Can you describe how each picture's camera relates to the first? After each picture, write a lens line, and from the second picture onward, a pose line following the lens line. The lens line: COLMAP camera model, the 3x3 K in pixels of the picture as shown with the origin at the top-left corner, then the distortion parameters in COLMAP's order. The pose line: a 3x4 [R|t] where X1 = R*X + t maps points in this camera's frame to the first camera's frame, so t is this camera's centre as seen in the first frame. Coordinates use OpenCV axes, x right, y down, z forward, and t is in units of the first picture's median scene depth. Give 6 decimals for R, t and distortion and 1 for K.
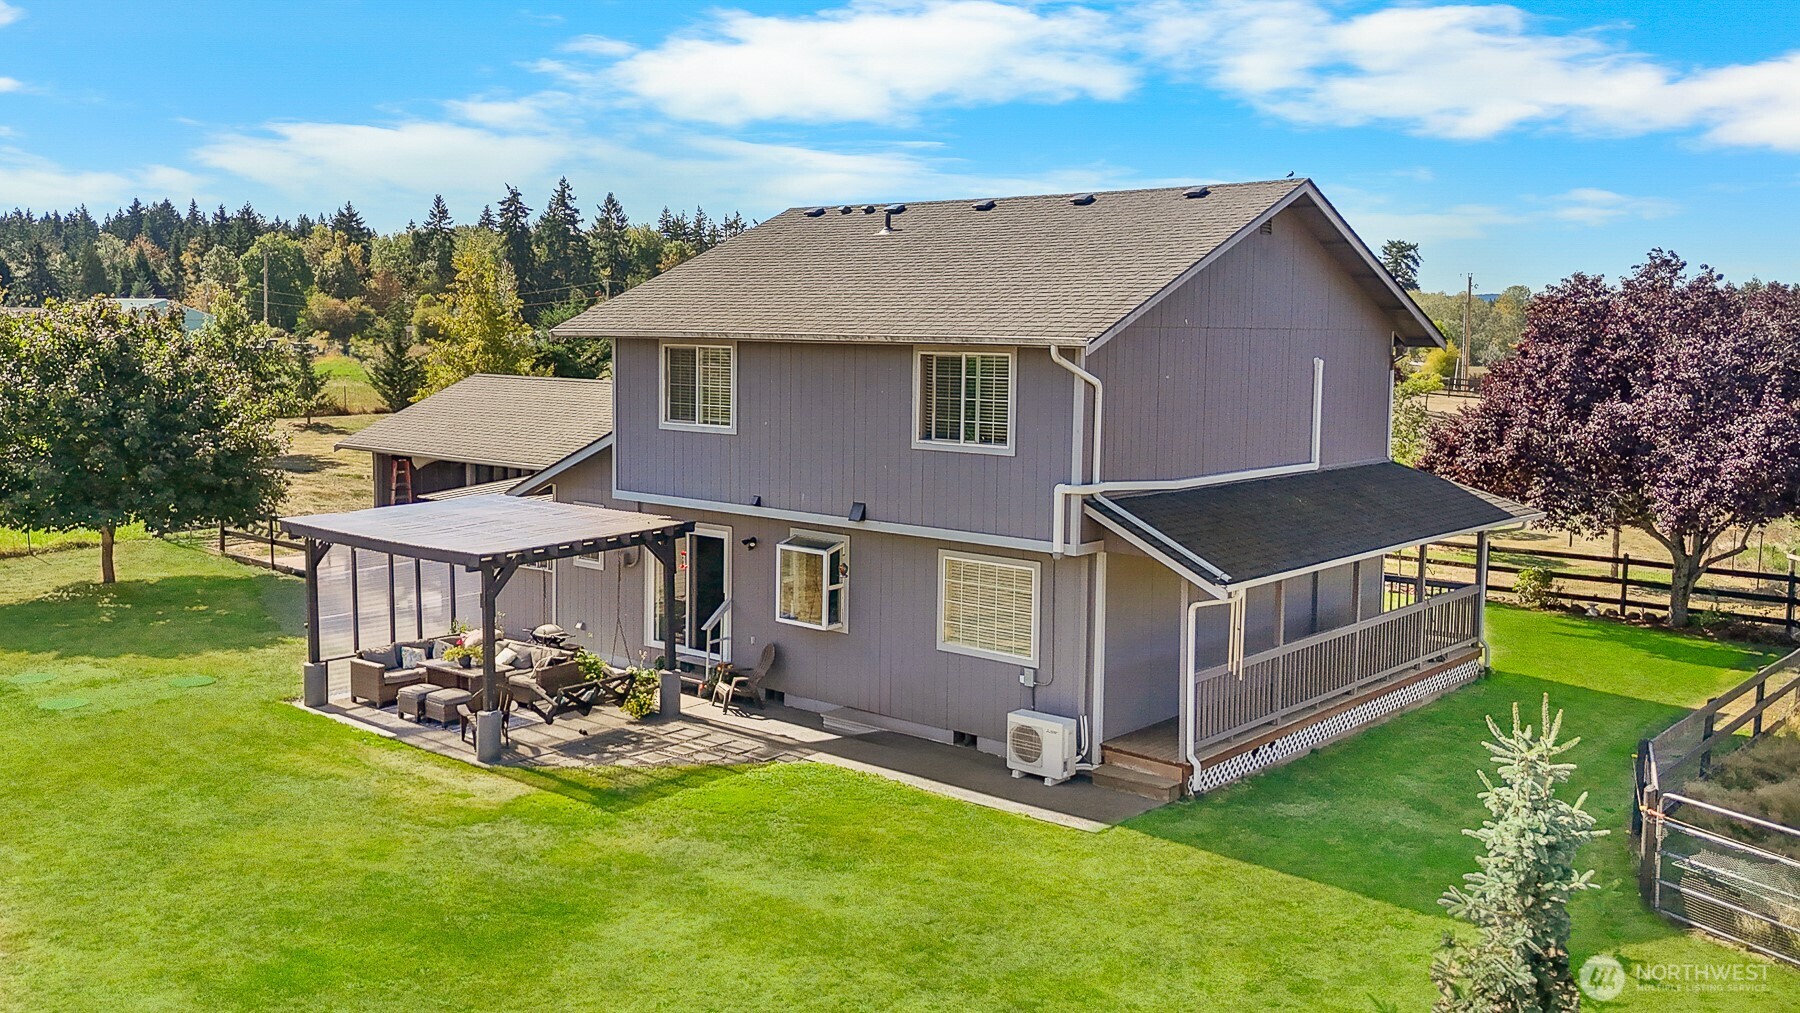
lens RADIAL K [[1439.4, 0, 923.7], [0, 1439.4, 505.5], [0, 0, 1]] dist [0.044917, -0.027985]
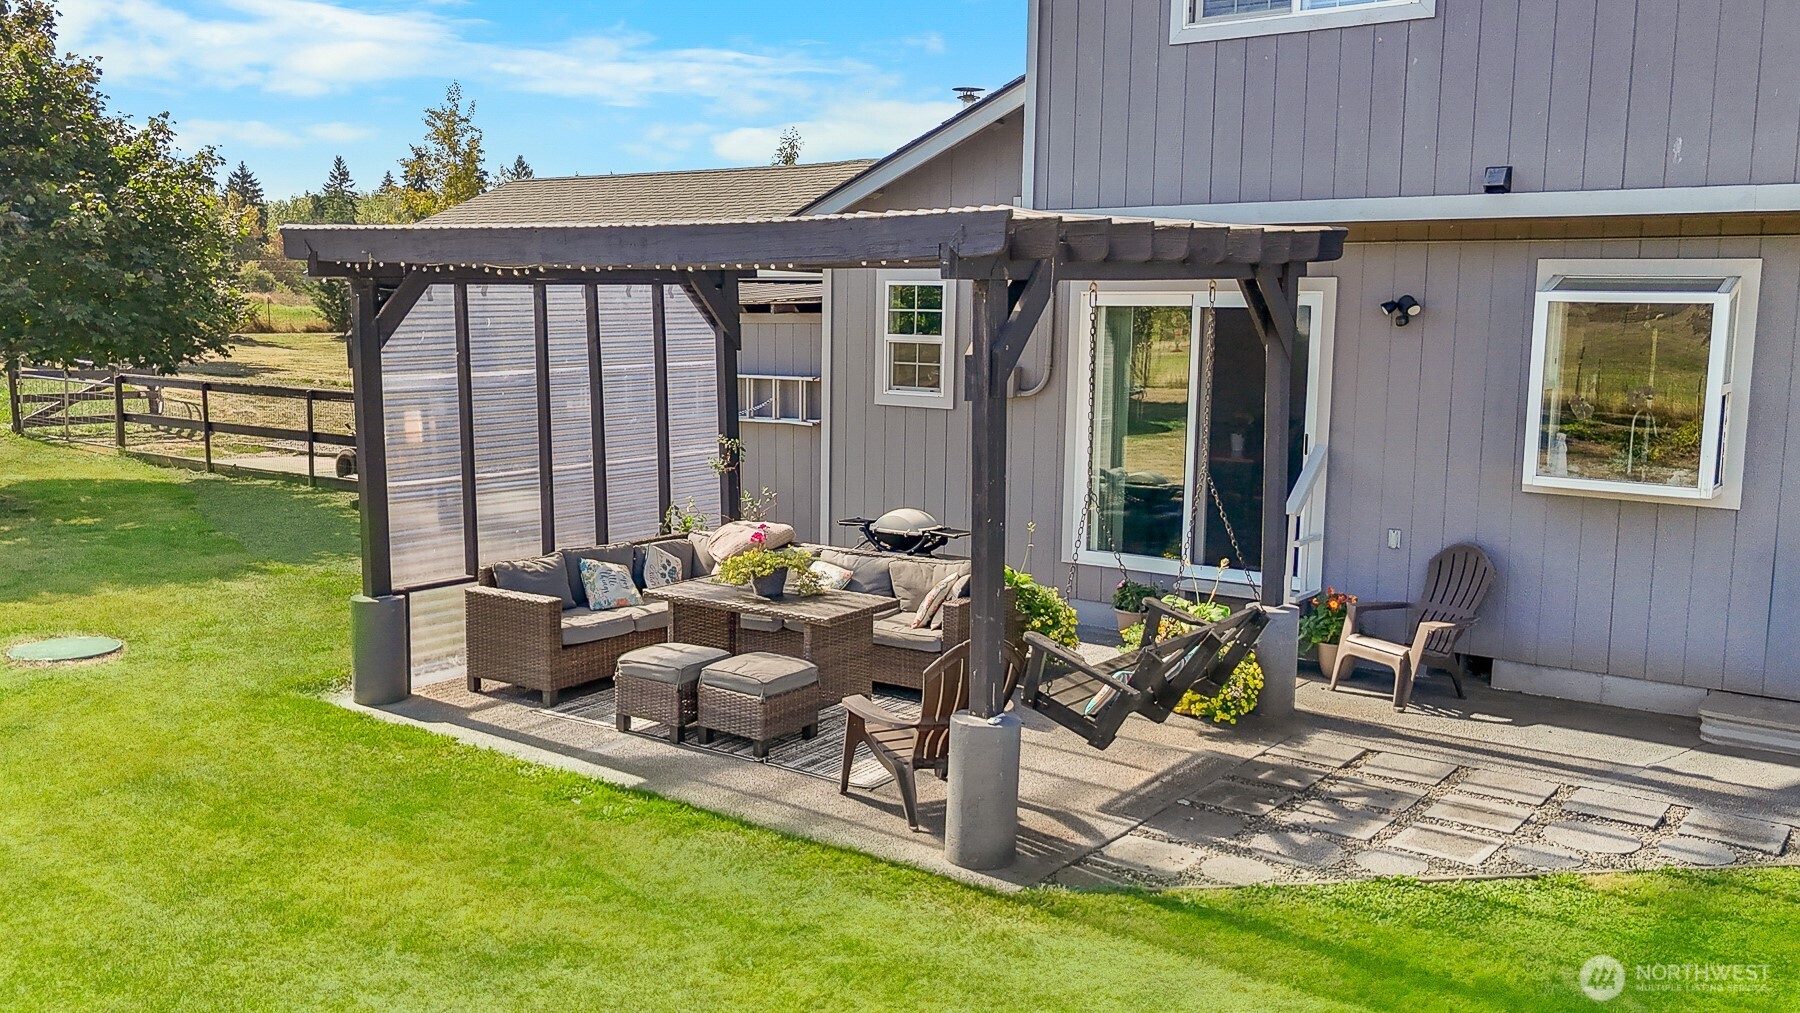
lens RADIAL K [[1439.4, 0, 909.3], [0, 1439.4, 501.5], [0, 0, 1]] dist [0.044917, -0.027985]
pose [[0.998596, -0.006587, 0.052563, -0.298532], [0.005925, 0.999901, 0.012742, 0.079736], [-0.052642, -0.012412, 0.998536, 0.600780]]
